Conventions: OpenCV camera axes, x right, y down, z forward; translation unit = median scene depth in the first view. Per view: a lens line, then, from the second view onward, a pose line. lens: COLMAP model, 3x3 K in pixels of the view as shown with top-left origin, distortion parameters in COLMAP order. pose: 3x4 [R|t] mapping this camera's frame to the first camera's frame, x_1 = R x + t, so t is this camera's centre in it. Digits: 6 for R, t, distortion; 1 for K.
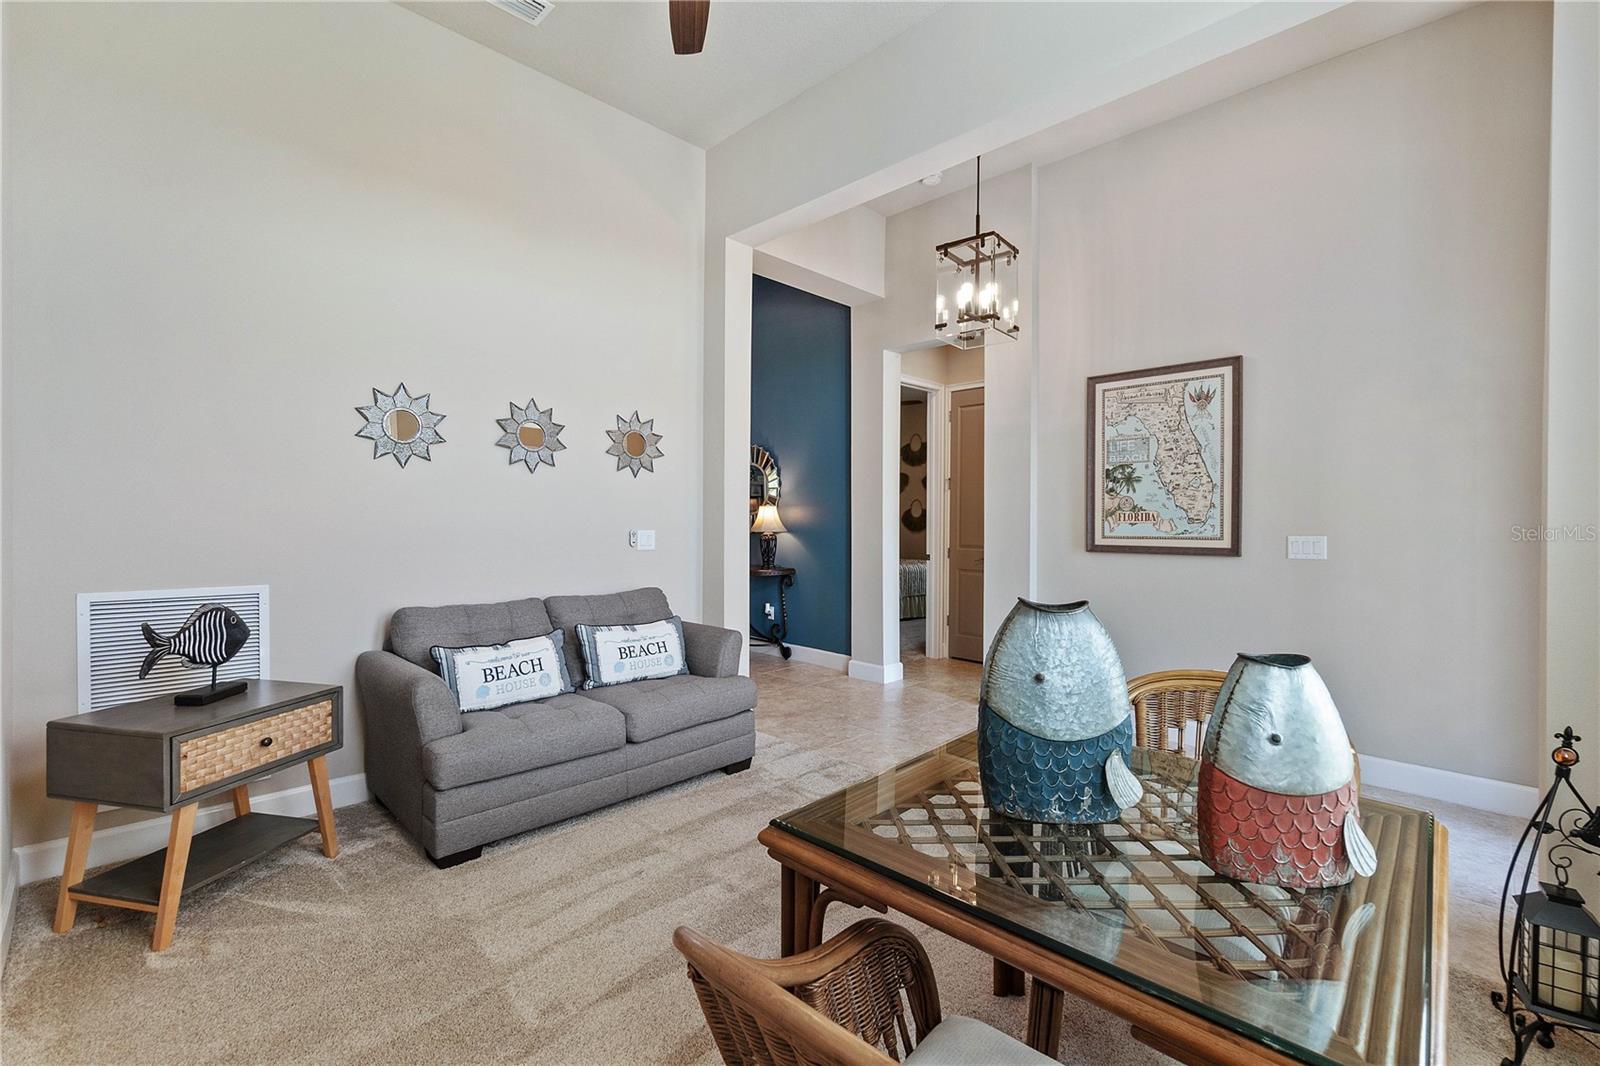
lens RADIAL K [[686.2, 0, 800.6], [0, 686.2, 548.1], [0, 0, 1]] dist [-0.009005, 0.002710]
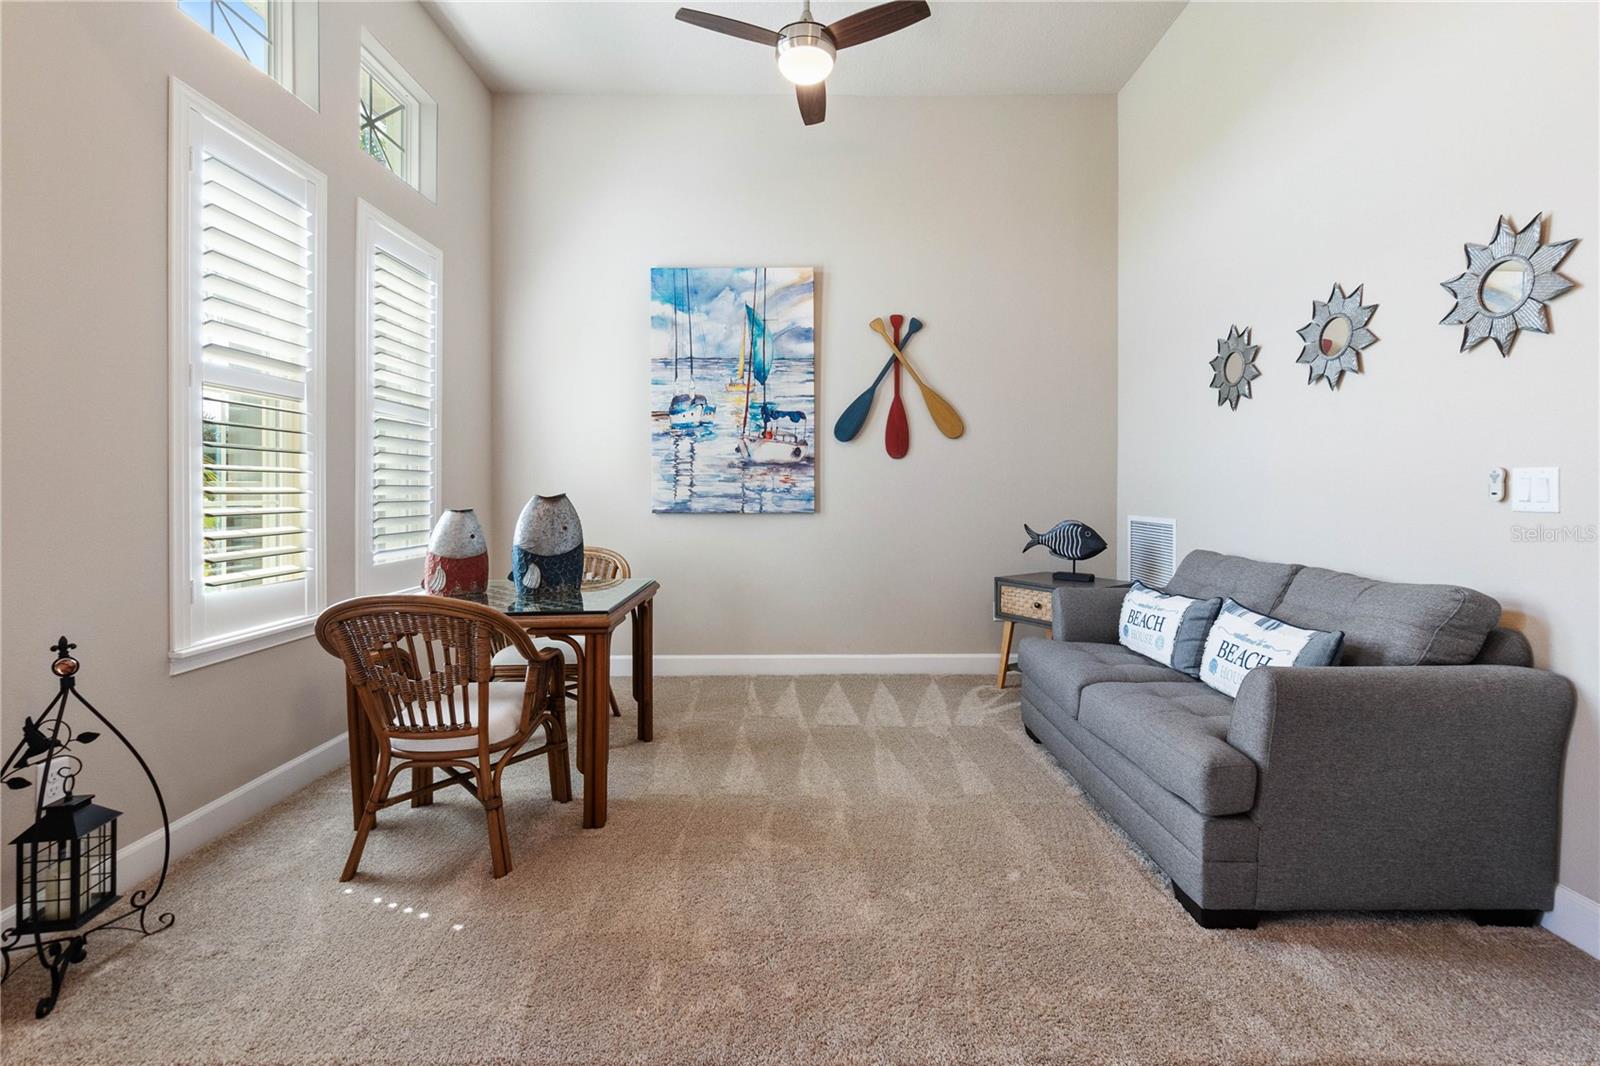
lens RADIAL K [[686.2, 0, 808.3], [0, 686.2, 502.1], [0, 0, 1]] dist [-0.009005, 0.002710]
pose [[-0.709750, 0.007609, -0.704413, 0.536110], [-0.028719, 0.998798, 0.039726, -0.008497], [0.703868, 0.048426, -0.708678, 1.243777]]
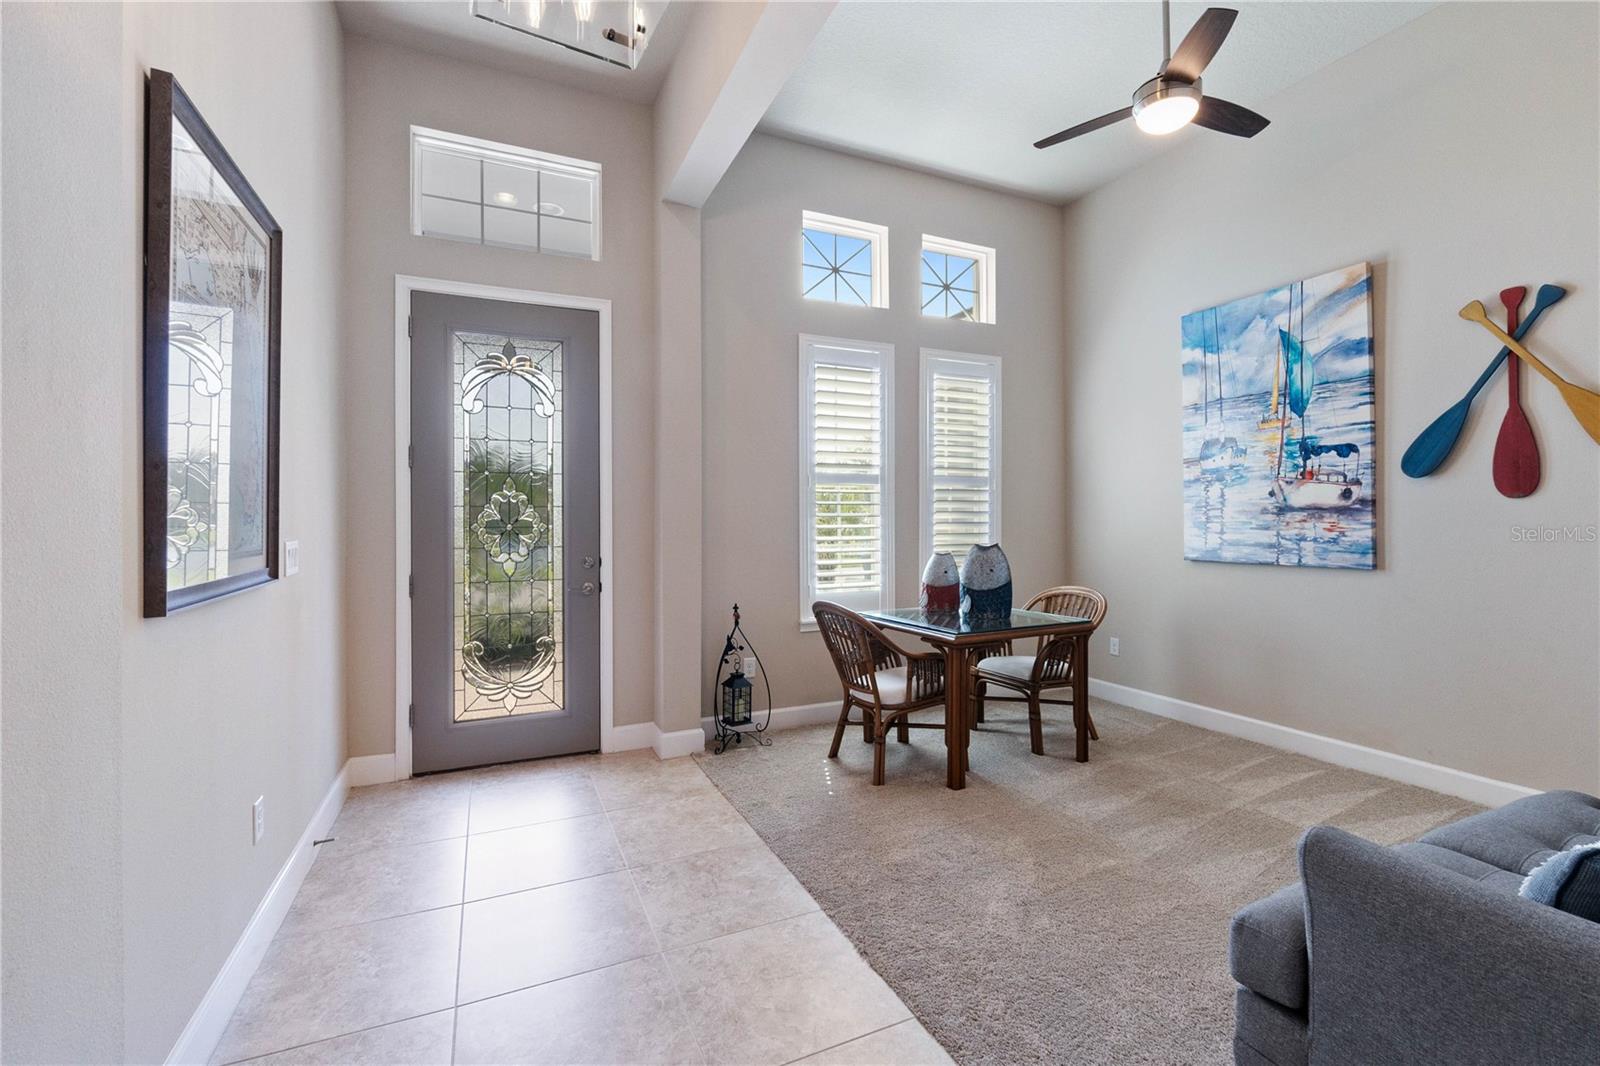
lens RADIAL K [[686.2, 0, 812.3], [0, 686.2, 527.0], [0, 0, 1]] dist [-0.009005, 0.002710]
pose [[-0.941519, -0.003467, 0.336942, 0.044553], [0.012480, 0.998902, 0.045151, -0.058646], [-0.336729, 0.046716, -0.940442, 1.580848]]
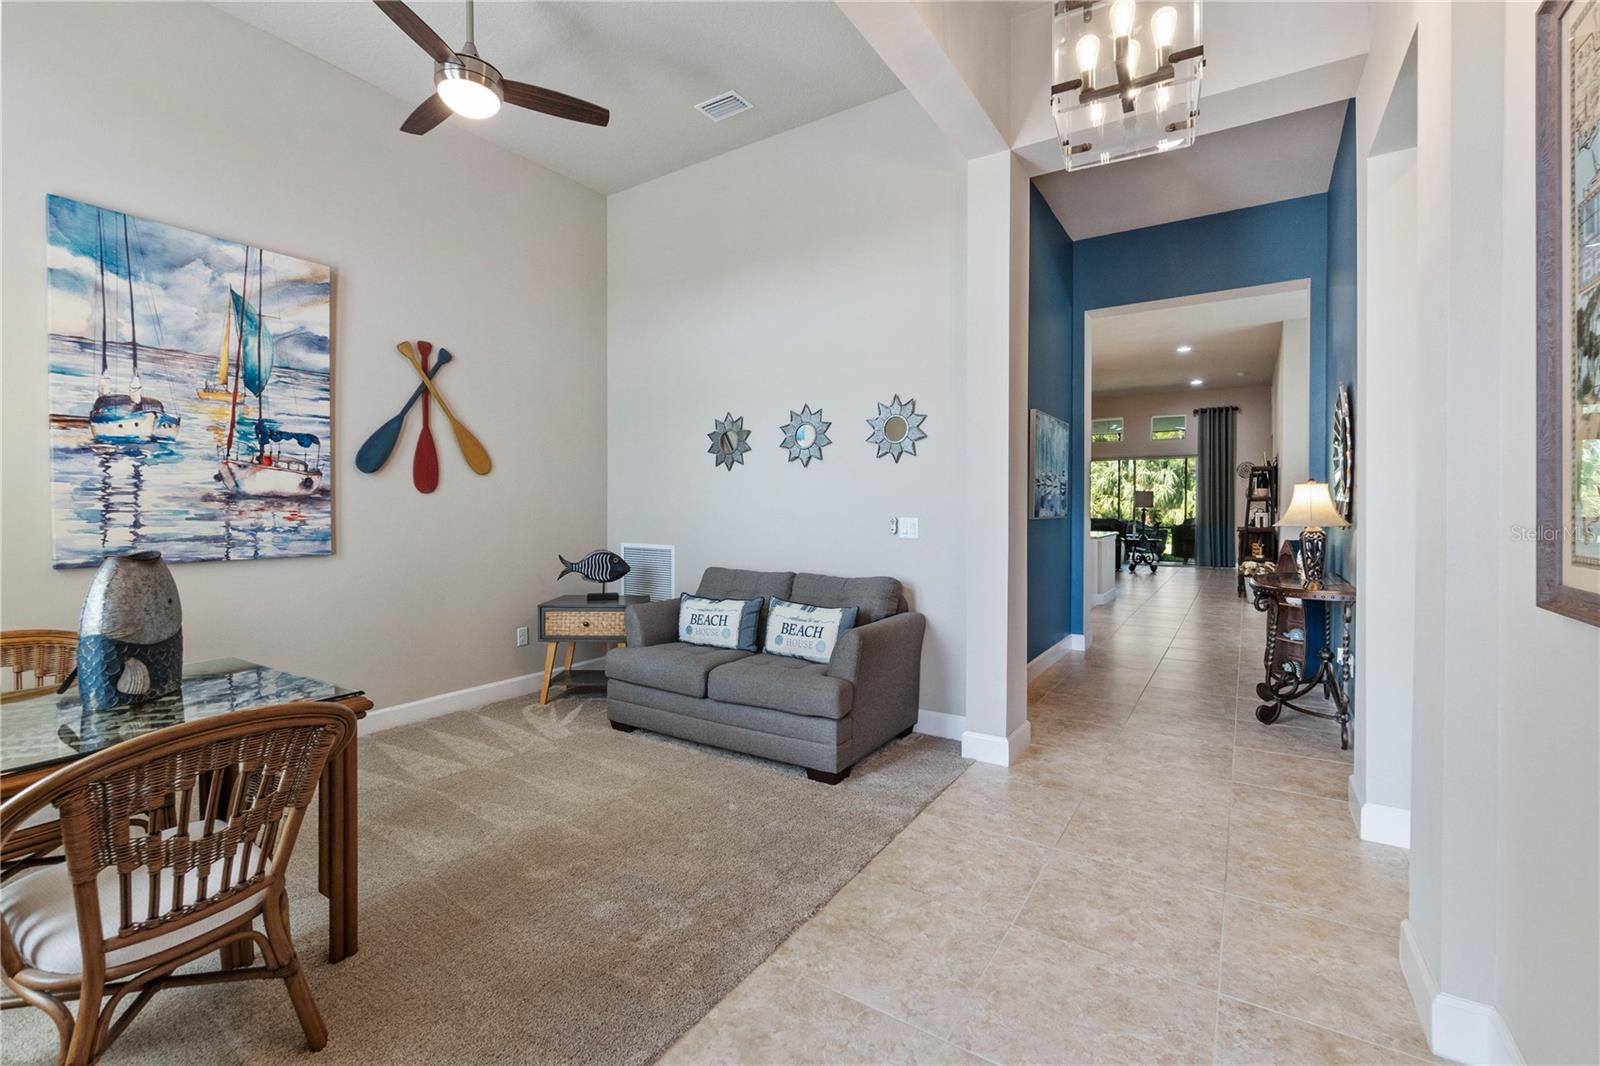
lens RADIAL K [[686.2, 0, 797.3], [0, 686.2, 525.8], [0, 0, 1]] dist [-0.009005, 0.002710]
pose [[0.199543, 0.022473, -0.979631, 0.850944], [-0.037014, 0.999196, 0.015383, -0.029152], [0.979190, 0.033190, 0.200215, 0.835432]]
